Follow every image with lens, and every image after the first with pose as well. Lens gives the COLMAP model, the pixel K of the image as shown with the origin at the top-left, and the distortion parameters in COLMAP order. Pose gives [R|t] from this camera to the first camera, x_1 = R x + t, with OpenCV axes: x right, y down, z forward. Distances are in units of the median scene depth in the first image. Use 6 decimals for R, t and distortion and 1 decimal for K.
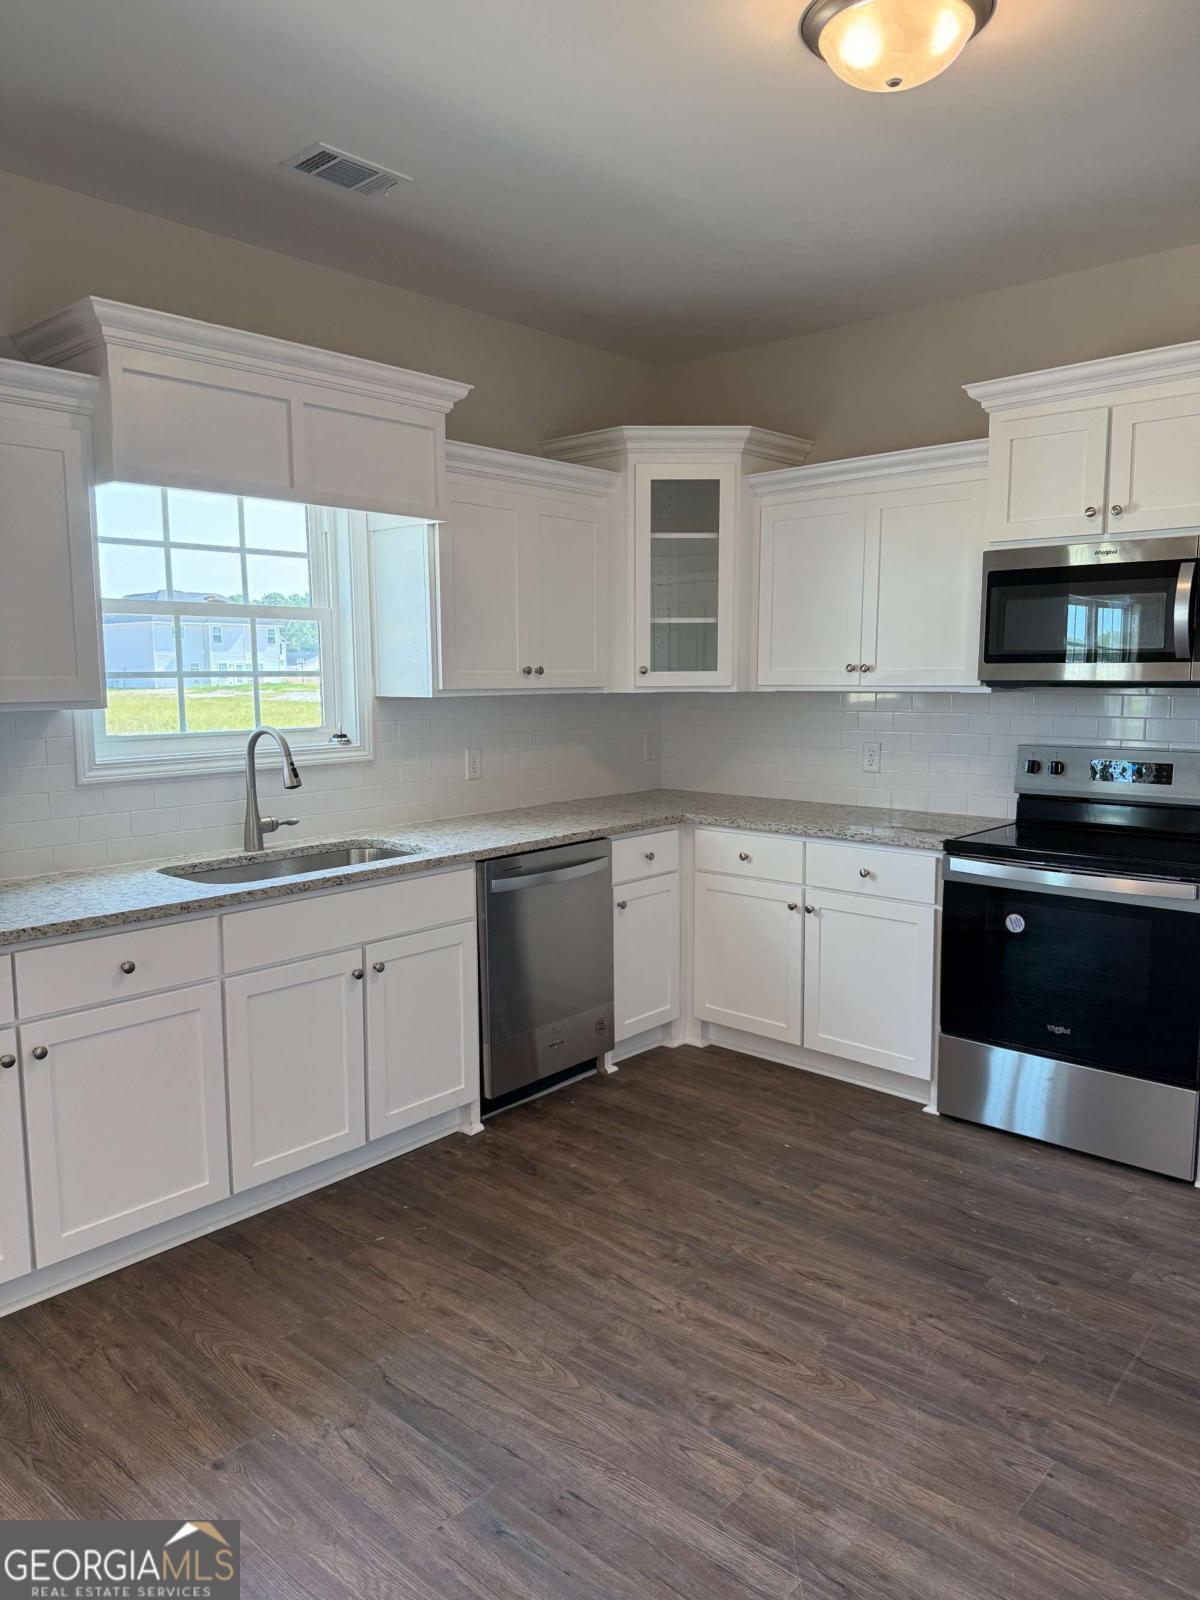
lens RADIAL K [[1131.6, 0, 591.8], [0, 1131.6, 798.5], [0, 0, 1]] dist [0.113043, -0.128751]
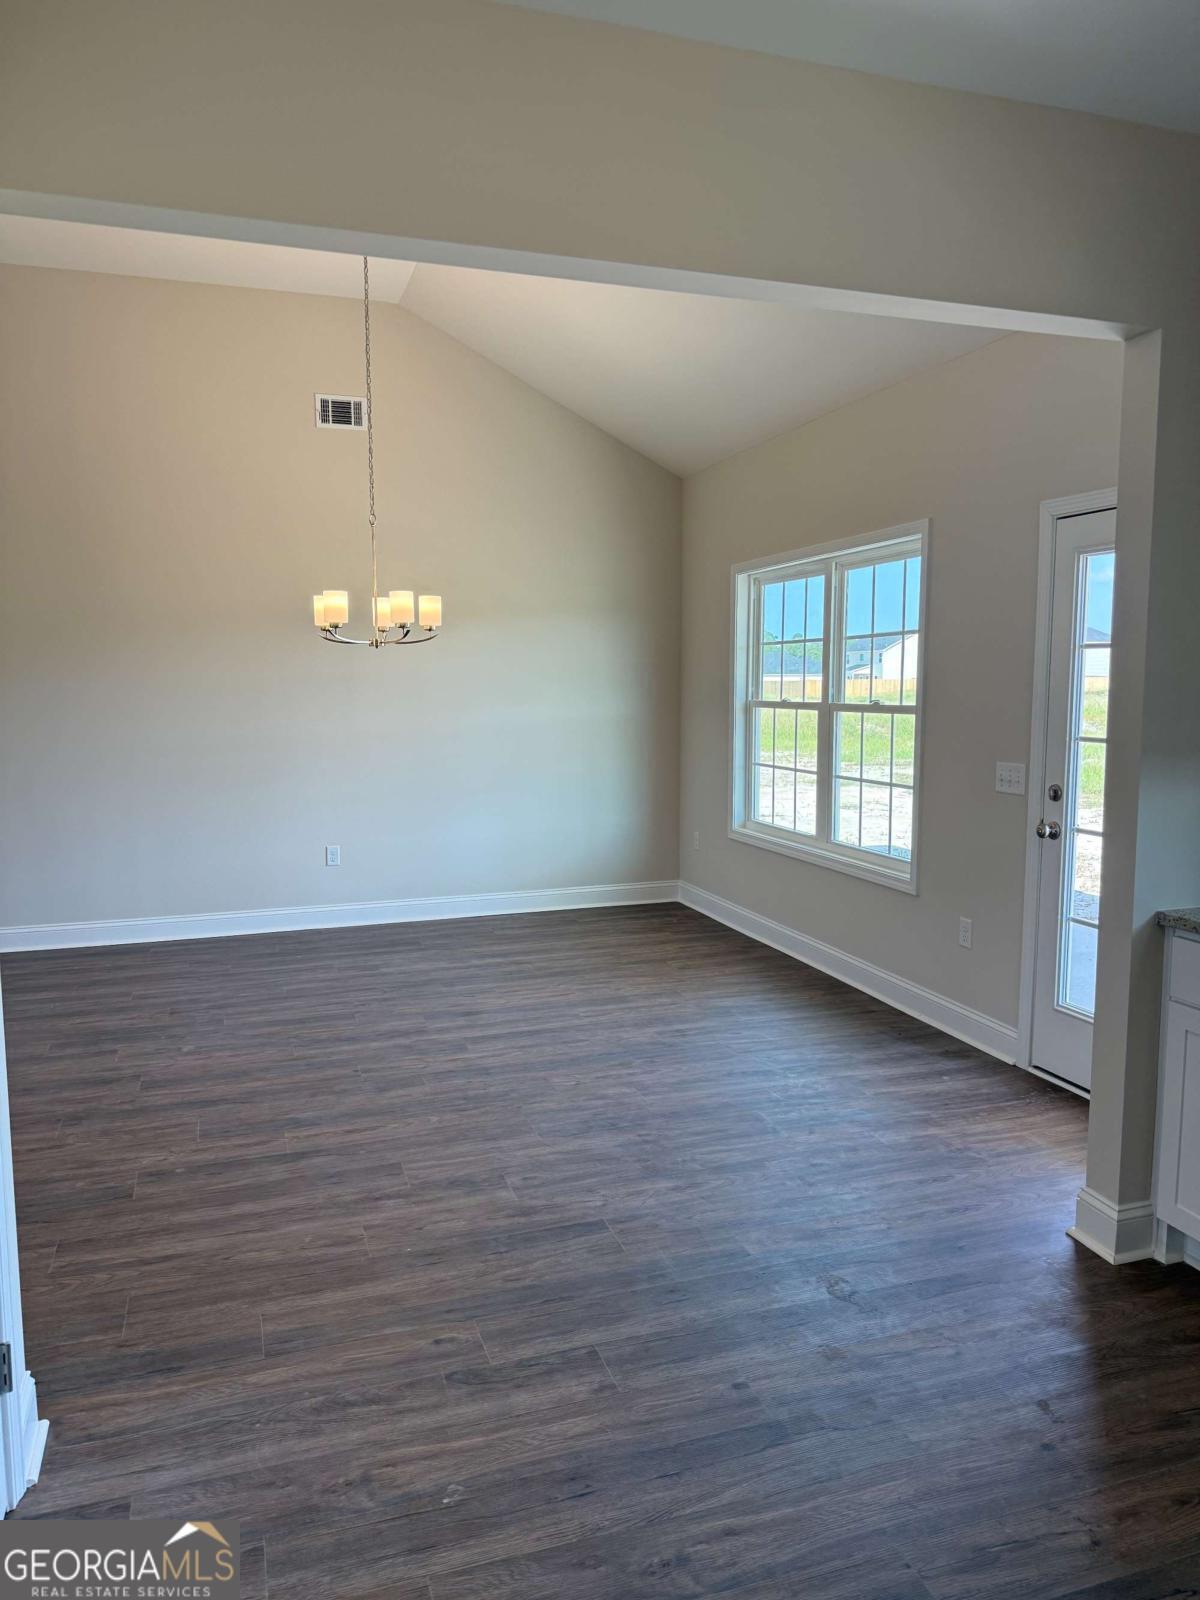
lens RADIAL K [[1131.6, 0, 591.8], [0, 1131.6, 798.5], [0, 0, 1]] dist [0.113043, -0.128751]
pose [[-0.496607, 0.101024, -0.862076, 0.437677], [-0.090578, 0.981749, 0.167227, -0.084627], [0.863236, 0.161132, -0.478393, 0.631057]]
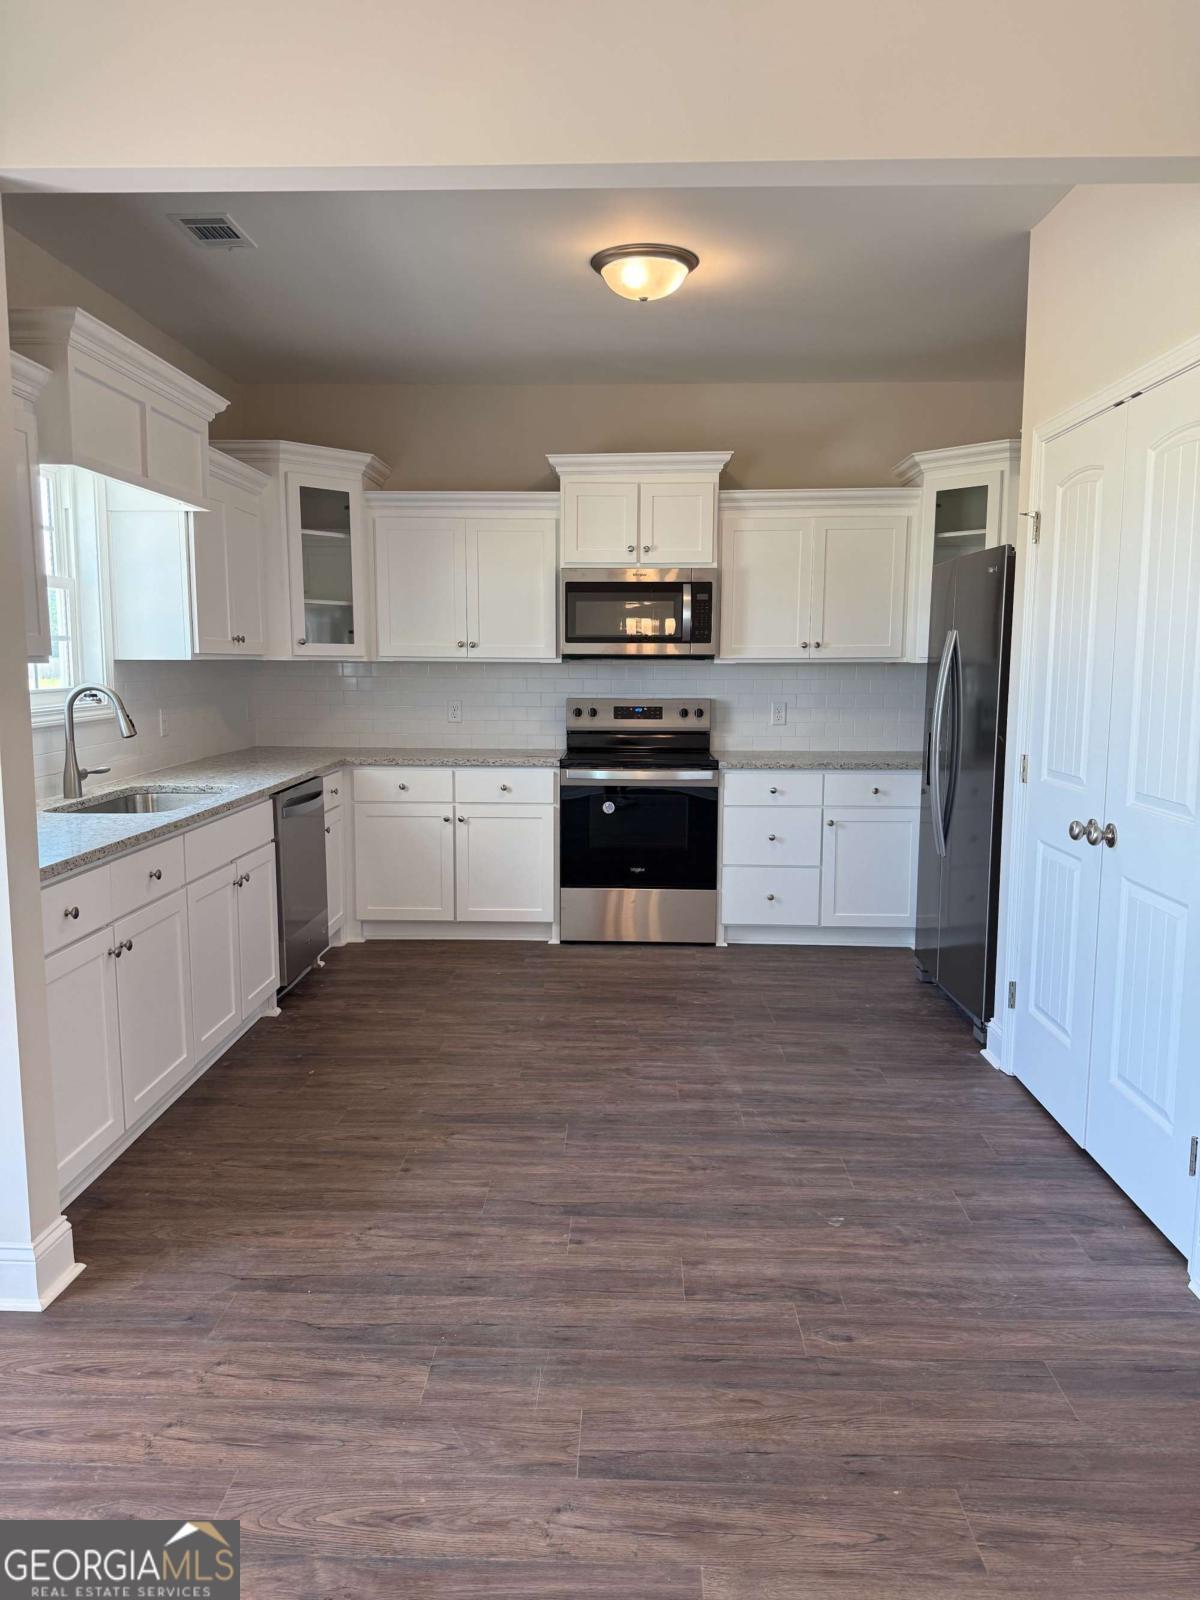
lens RADIAL K [[1131.6, 0, 591.8], [0, 1131.6, 798.5], [0, 0, 1]] dist [0.113043, -0.128751]
pose [[0.764269, -0.070263, 0.641059, -0.633216], [0.064131, 0.997400, 0.032862, 0.042790], [-0.641701, 0.015997, 0.766788, -0.172188]]
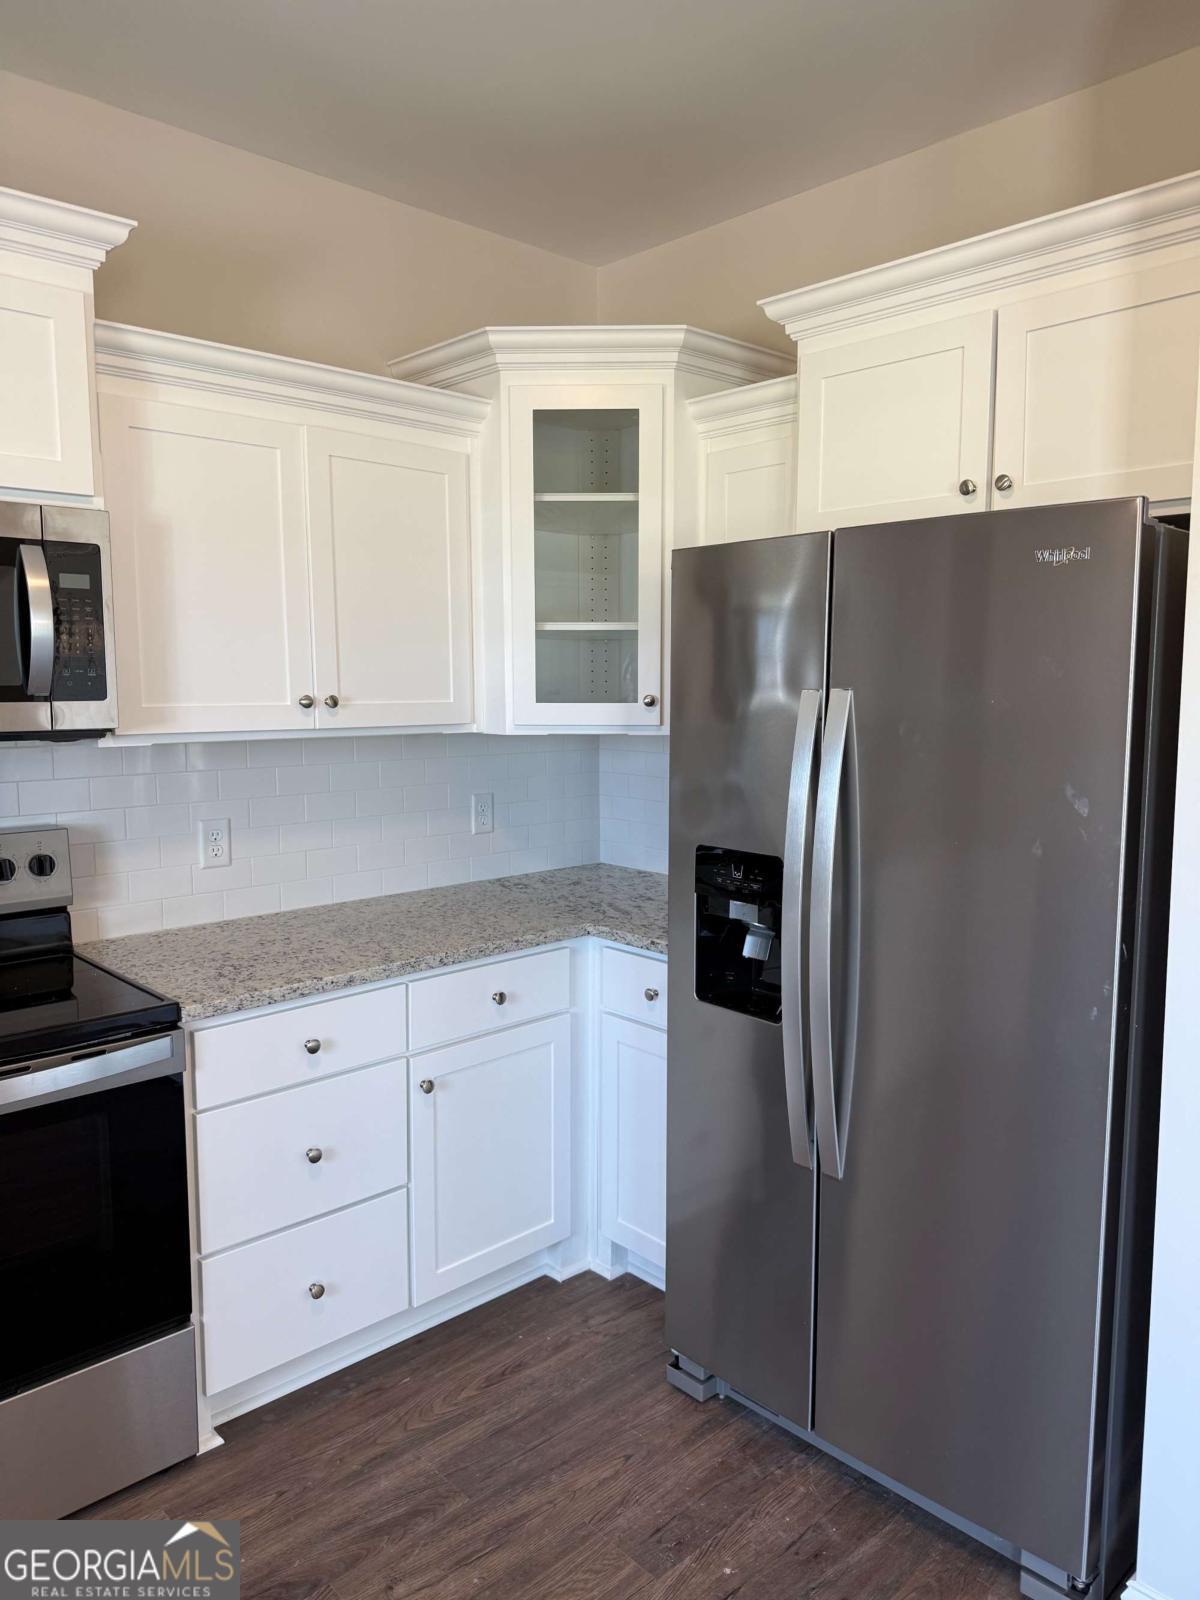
lens RADIAL K [[1131.6, 0, 591.8], [0, 1131.6, 798.5], [0, 0, 1]] dist [0.113043, -0.128751]
pose [[0.075536, -0.101726, 0.991941, -0.099086], [0.108209, 0.989744, 0.093261, -0.085177], [-0.991254, 0.100293, 0.085769, 0.604202]]
